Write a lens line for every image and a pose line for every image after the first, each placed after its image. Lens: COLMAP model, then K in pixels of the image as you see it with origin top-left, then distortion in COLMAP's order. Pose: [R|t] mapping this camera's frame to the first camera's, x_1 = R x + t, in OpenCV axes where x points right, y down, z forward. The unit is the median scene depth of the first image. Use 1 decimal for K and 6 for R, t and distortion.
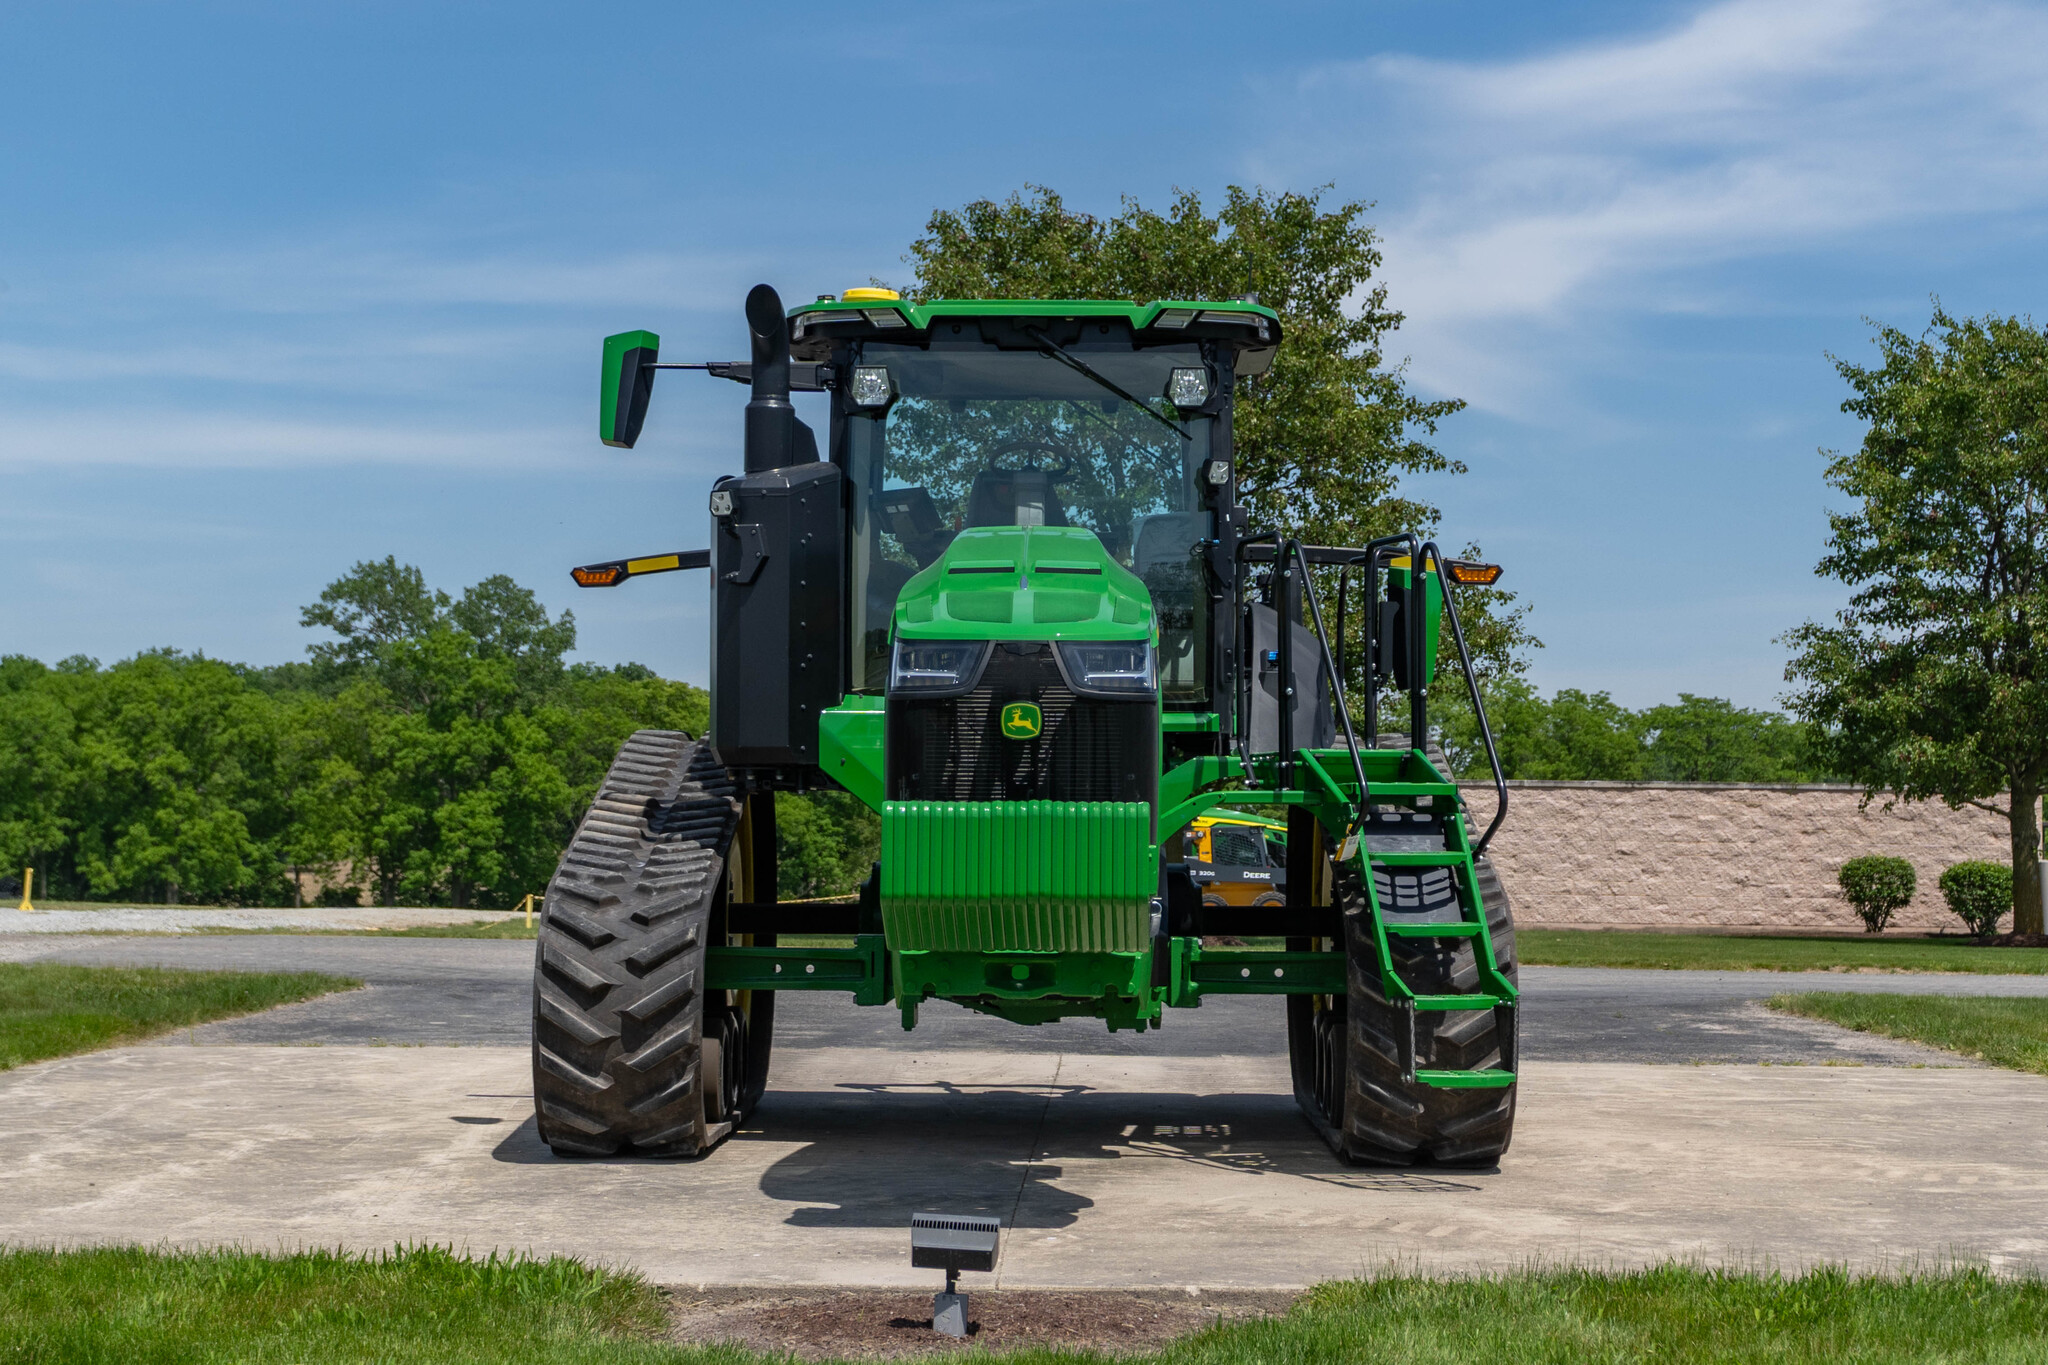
lens RADIAL K [[3902.0, 0, 1024.0], [0, 3902.0, 682.5], [0, 0, 1]] dist [0.115448, -0.233096]
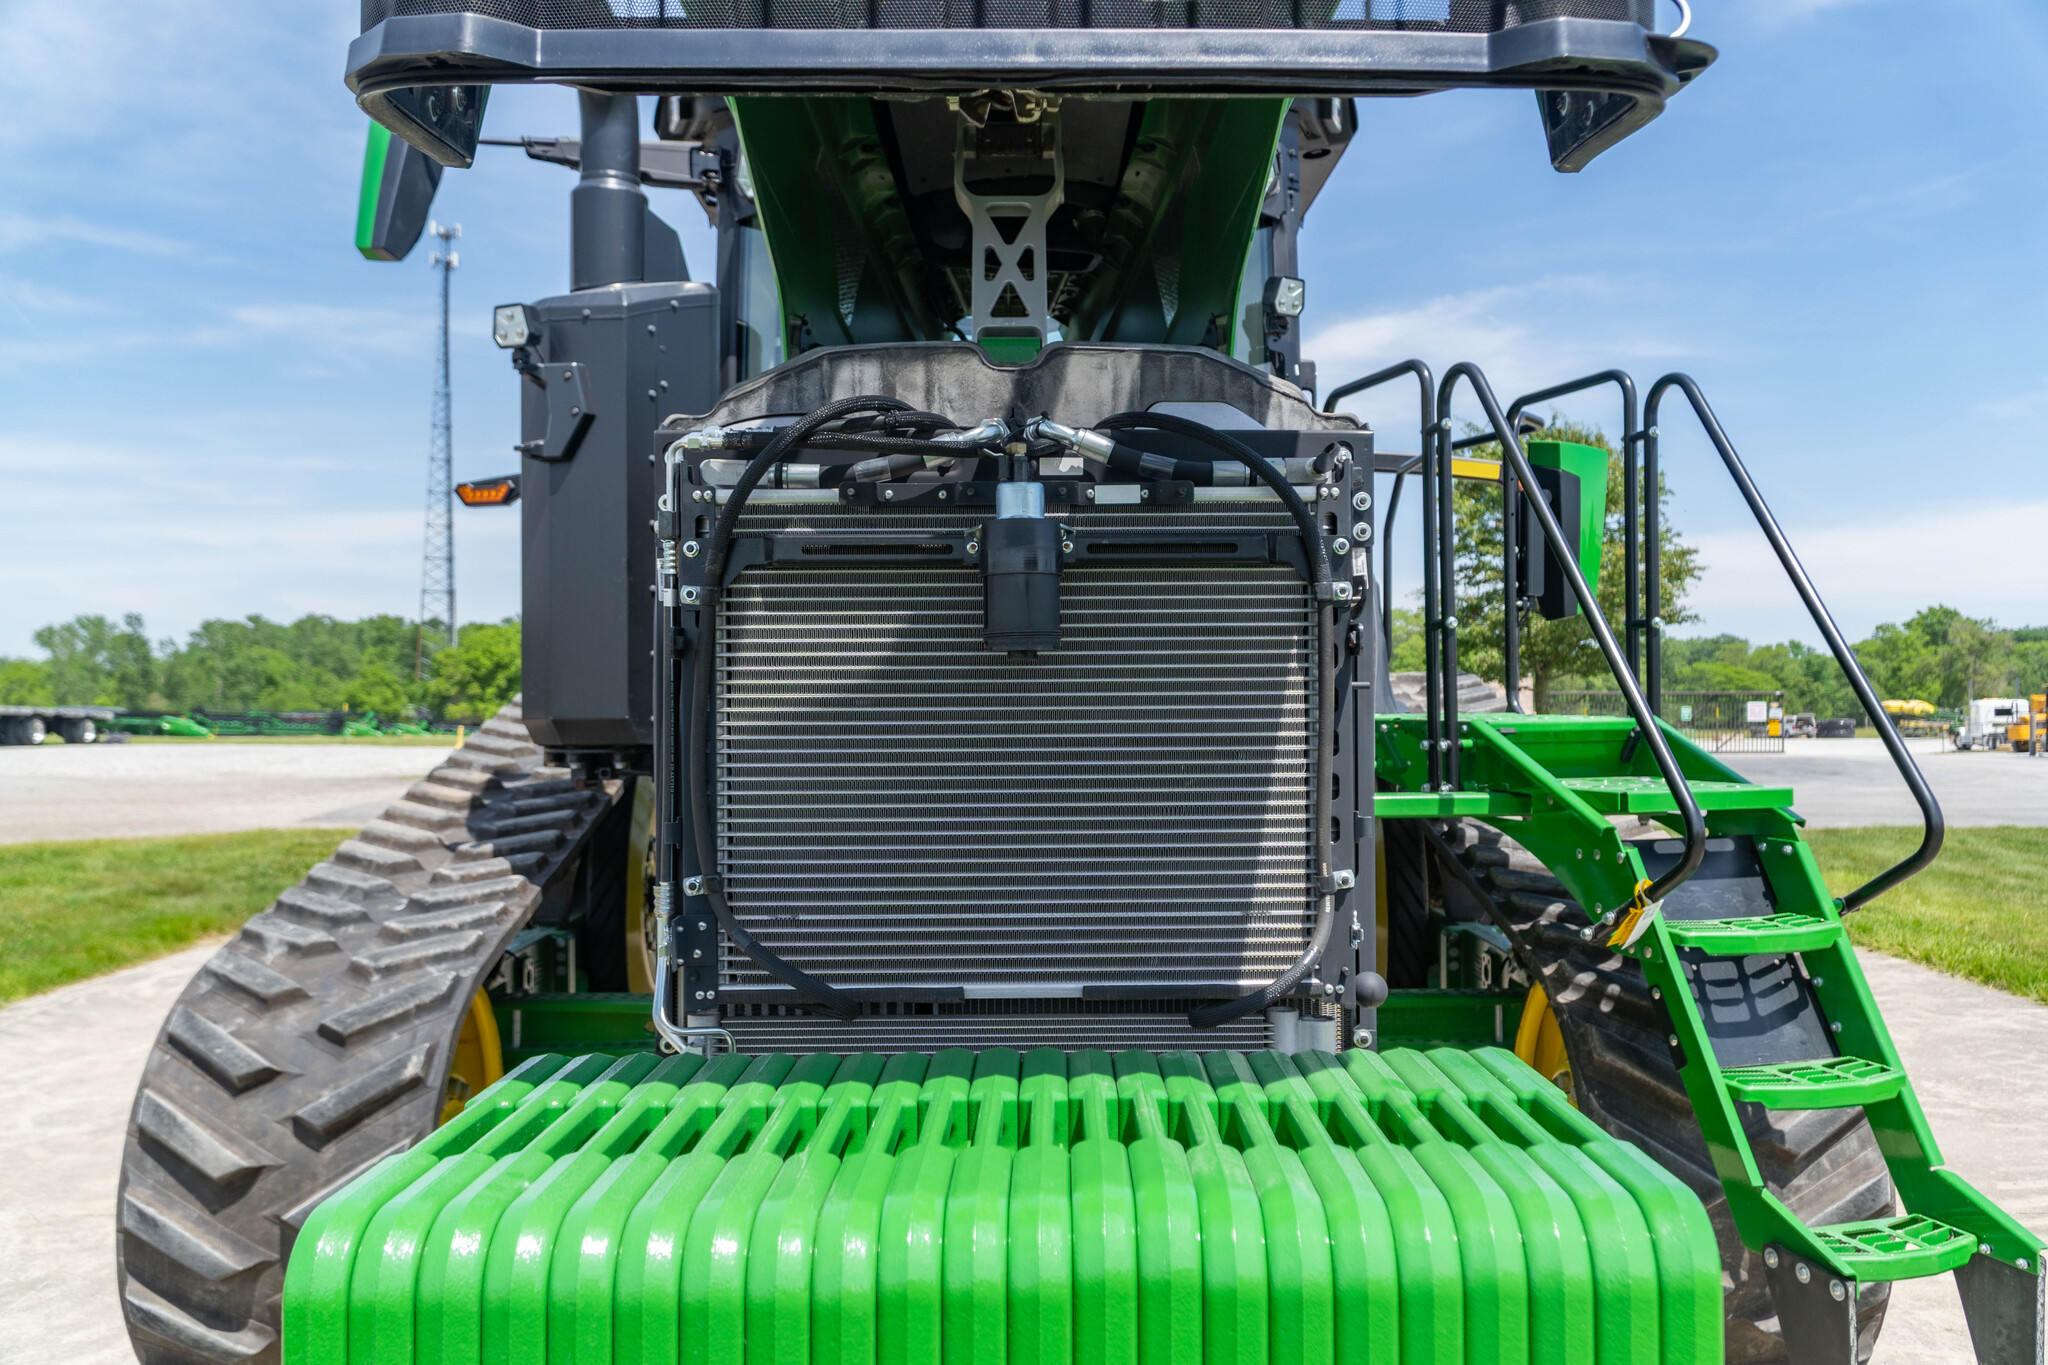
lens RADIAL K [[1601.6, 0, 996.2], [0, 1601.6, 657.2], [0, 0, 1]] dist [0.013218, -0.002606]
pose [[0.999956, -0.008802, 0.003229, -0.002238], [0.008733, 0.999750, 0.020571, 0.001893], [-0.003409, -0.020542, 0.999783, 0.737655]]
